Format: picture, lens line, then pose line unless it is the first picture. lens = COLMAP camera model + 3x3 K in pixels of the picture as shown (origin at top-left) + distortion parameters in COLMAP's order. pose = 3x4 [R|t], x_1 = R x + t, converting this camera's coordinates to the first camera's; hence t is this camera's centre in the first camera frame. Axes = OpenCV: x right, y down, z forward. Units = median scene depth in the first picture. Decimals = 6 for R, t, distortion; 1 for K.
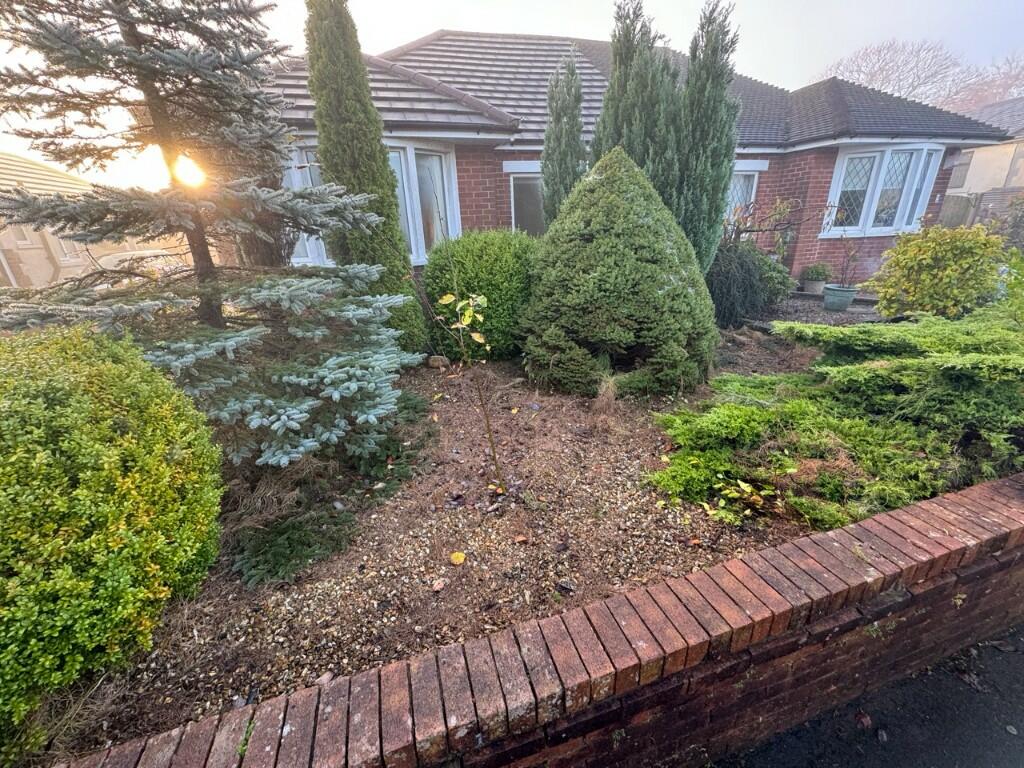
lens RADIAL K [[408.4, 0, 511.7], [0, 408.4, 384.3], [0, 0, 1]] dist [-0.000782, -0.000267]
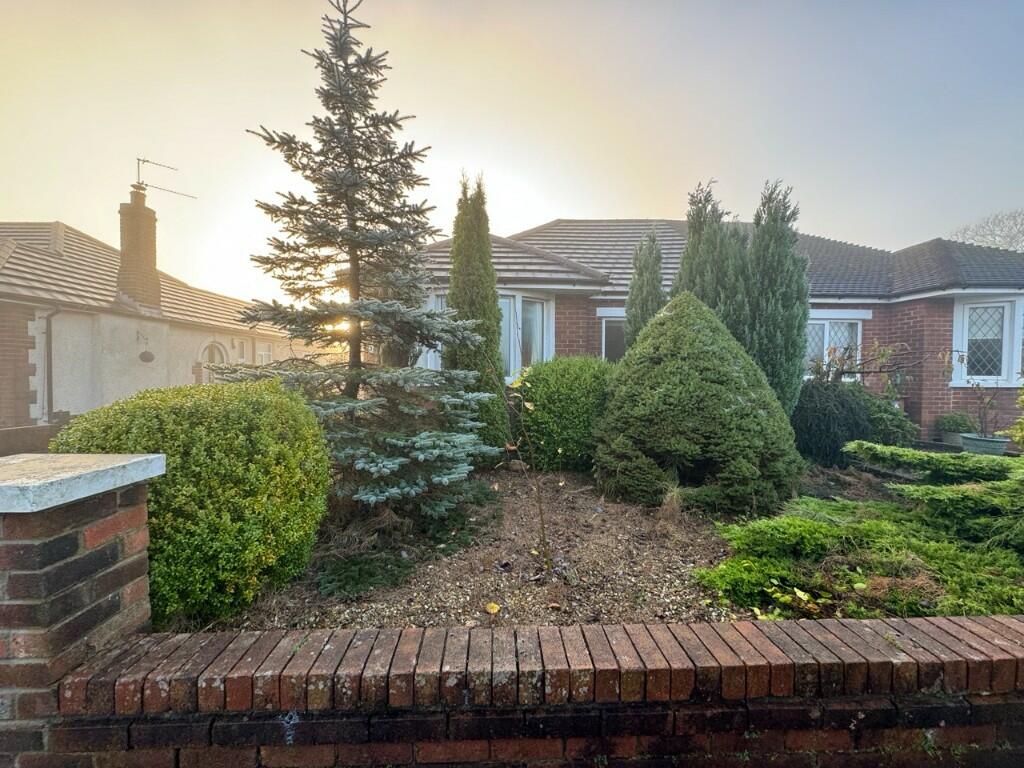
lens RADIAL K [[408.4, 0, 509.2], [0, 408.4, 382.5], [0, 0, 1]] dist [-0.000782, -0.000267]
pose [[0.966034, 0.051690, -0.253191, 0.125414], [-0.133054, 0.939426, -0.315872, 0.162985], [0.221527, 0.338831, 0.914395, -0.149082]]
